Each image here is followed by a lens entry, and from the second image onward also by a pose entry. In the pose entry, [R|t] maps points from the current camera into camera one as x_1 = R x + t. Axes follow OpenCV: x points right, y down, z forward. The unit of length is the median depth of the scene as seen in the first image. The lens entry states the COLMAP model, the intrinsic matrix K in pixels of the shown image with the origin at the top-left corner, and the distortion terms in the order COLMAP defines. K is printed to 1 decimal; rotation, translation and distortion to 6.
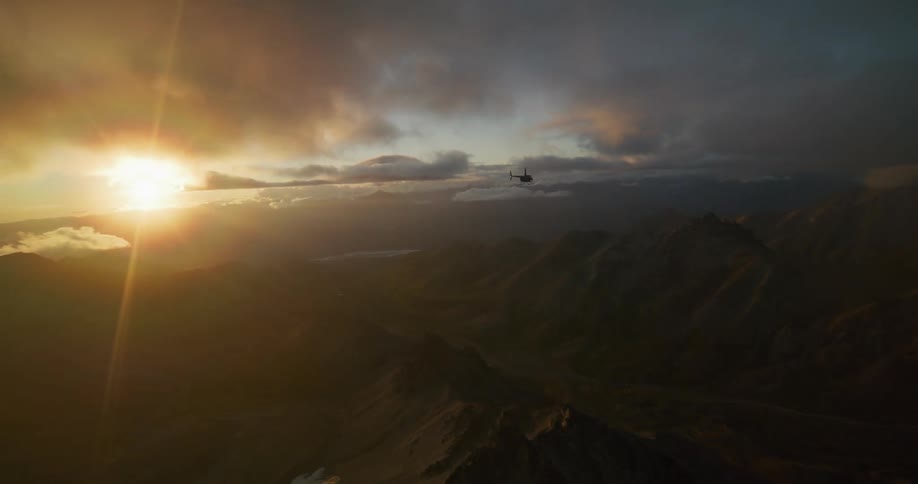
lens RADIAL K [[394.3, 0, 459.0], [0, 394.3, 242.0], [0, 0, 1]] dist [-0.010810, -0.000251]
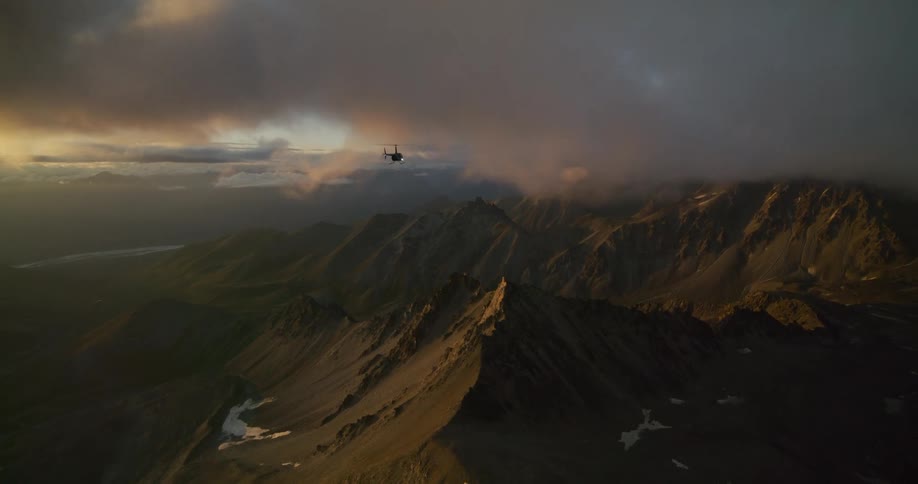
lens RADIAL K [[398.3, 0, 461.7], [0, 398.3, 239.6], [0, 0, 1]] dist [-0.007929, -0.000162]
pose [[0.850873, -0.055795, 0.522401, -0.138866], [0.043085, 0.998406, 0.036459, 0.019148], [-0.523602, -0.008514, 0.851920, -0.144625]]
